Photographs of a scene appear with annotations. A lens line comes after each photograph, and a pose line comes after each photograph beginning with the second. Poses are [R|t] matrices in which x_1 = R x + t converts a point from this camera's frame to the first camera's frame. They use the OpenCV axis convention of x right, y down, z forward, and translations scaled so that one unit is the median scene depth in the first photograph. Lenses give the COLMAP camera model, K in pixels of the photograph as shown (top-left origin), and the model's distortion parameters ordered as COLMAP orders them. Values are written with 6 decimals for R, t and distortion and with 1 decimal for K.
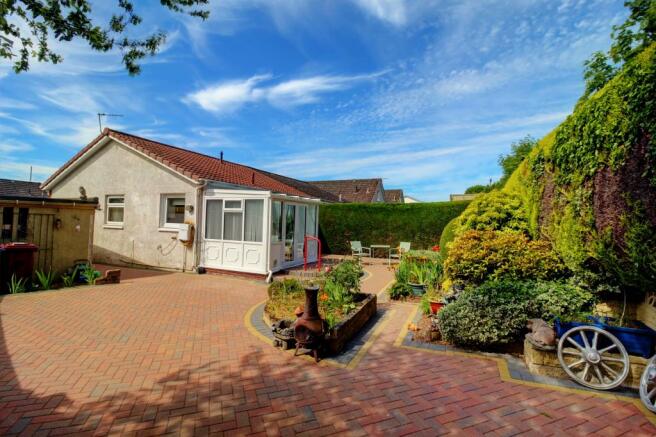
lens RADIAL K [[302.7, 0, 328.0], [0, 302.7, 218.5], [0, 0, 1]] dist [-0.011210, -0.000150]
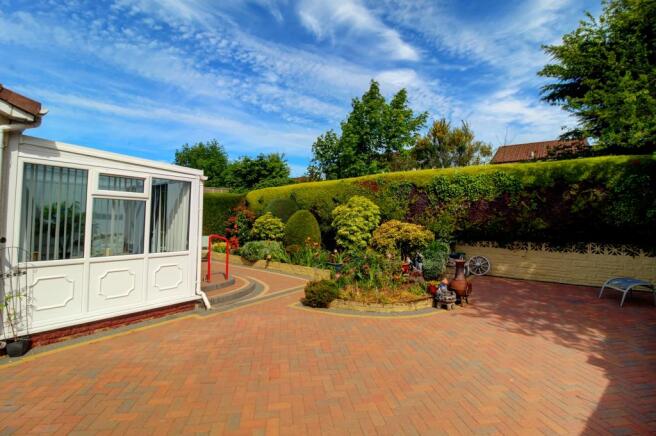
lens RADIAL K [[302.0, 0, 326.6], [0, 302.0, 204.7], [0, 0, 1]] dist [-0.012858, -0.000208]
pose [[0.211501, 0.023575, 0.977093, -0.768021], [-0.014695, 0.999673, -0.020939, -0.006235], [-0.977267, -0.009929, 0.211778, 0.593307]]
